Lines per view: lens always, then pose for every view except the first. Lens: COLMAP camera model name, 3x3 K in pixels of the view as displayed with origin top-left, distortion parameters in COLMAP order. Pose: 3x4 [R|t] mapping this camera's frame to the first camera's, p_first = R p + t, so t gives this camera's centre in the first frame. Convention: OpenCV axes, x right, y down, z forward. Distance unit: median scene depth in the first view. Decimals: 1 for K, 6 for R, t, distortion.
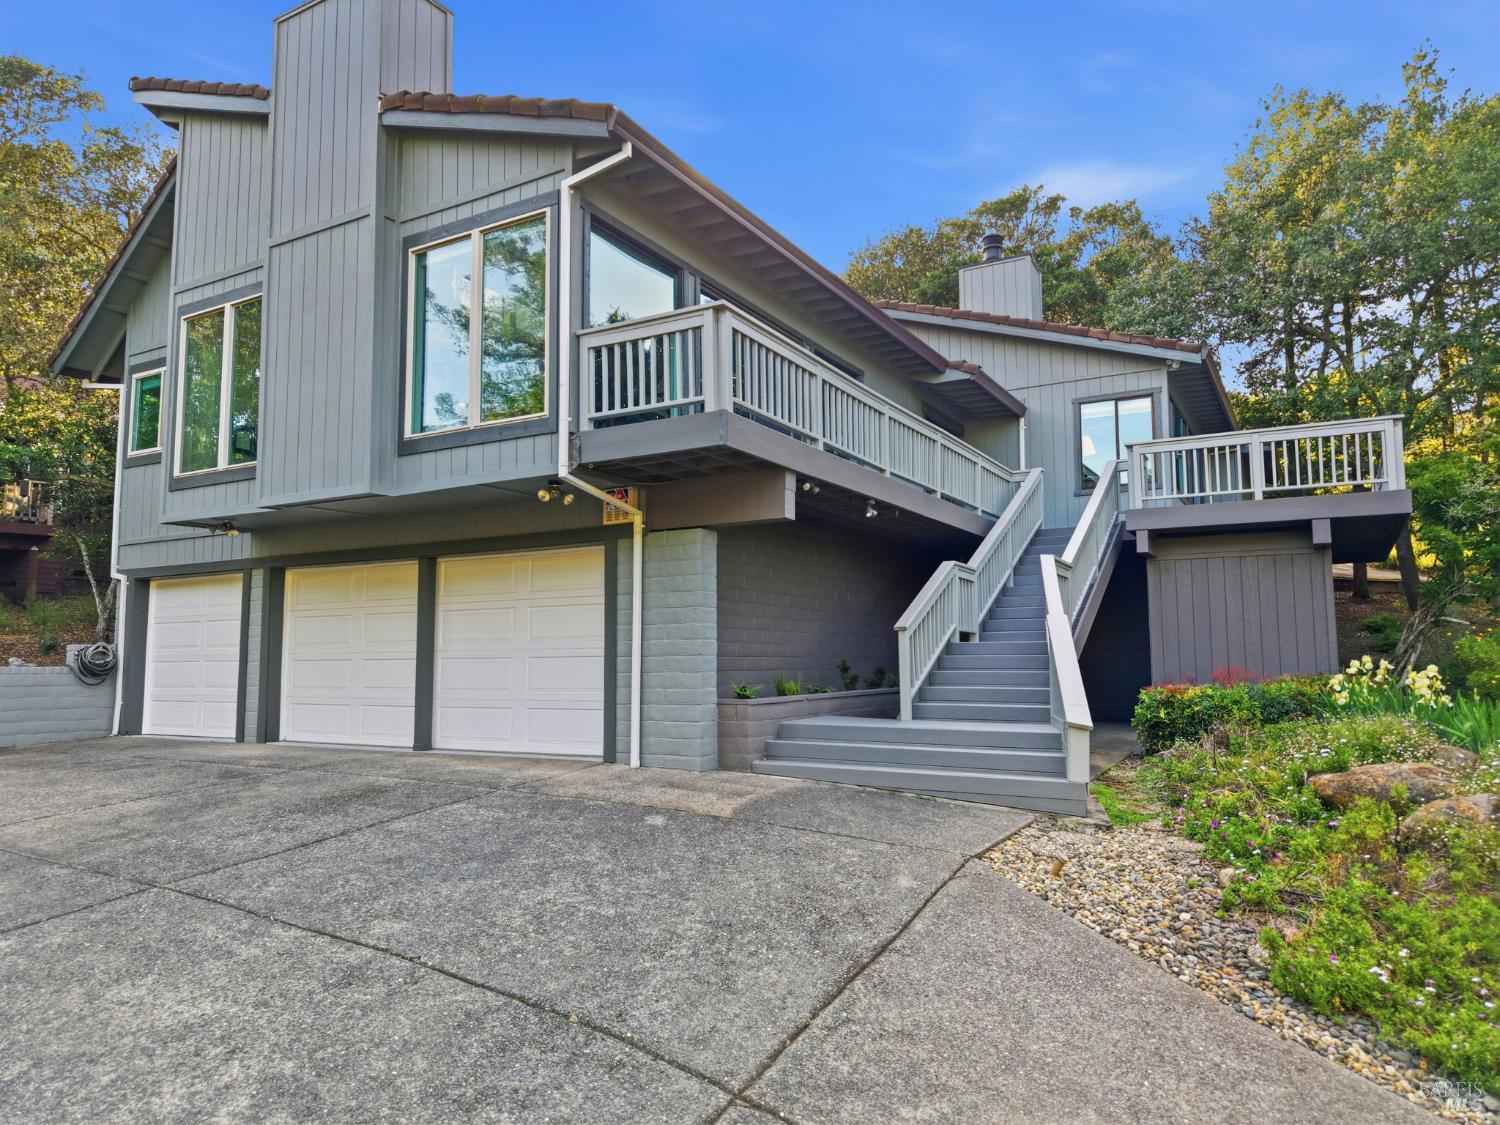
lens RADIAL K [[987.8, 0, 750.0], [0, 987.8, 562.5], [0, 0, 1]] dist [-0.005145, -0.002222]
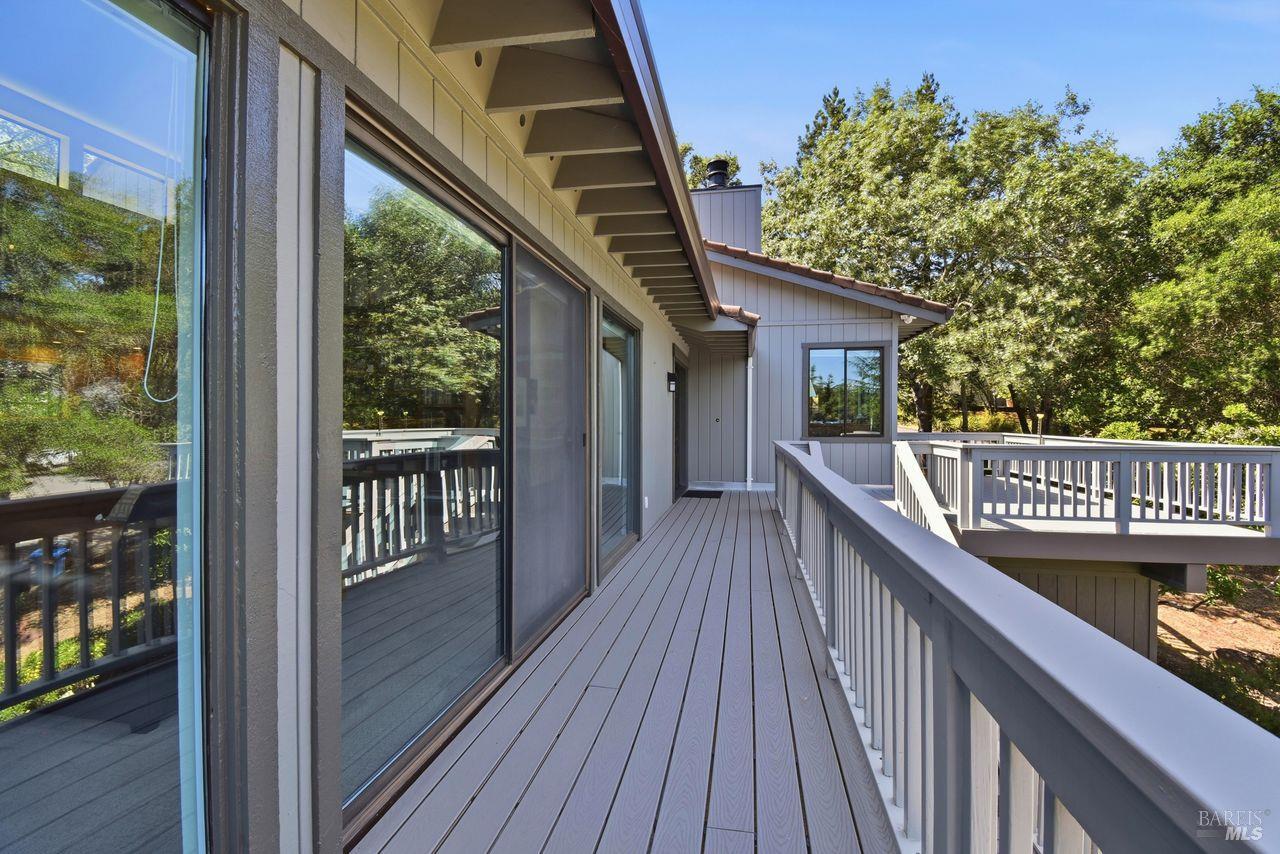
lens RADIAL K [[570.0, 0, 640.5], [0, 570.0, 422.8], [0, 0, 1]] dist [0.000636, -0.018759]
pose [[0.941264, 0.001241, 0.337668, -0.016055], [-0.034910, 0.994992, 0.093657, -0.136356], [-0.335861, -0.099944, 0.936594, 0.523255]]
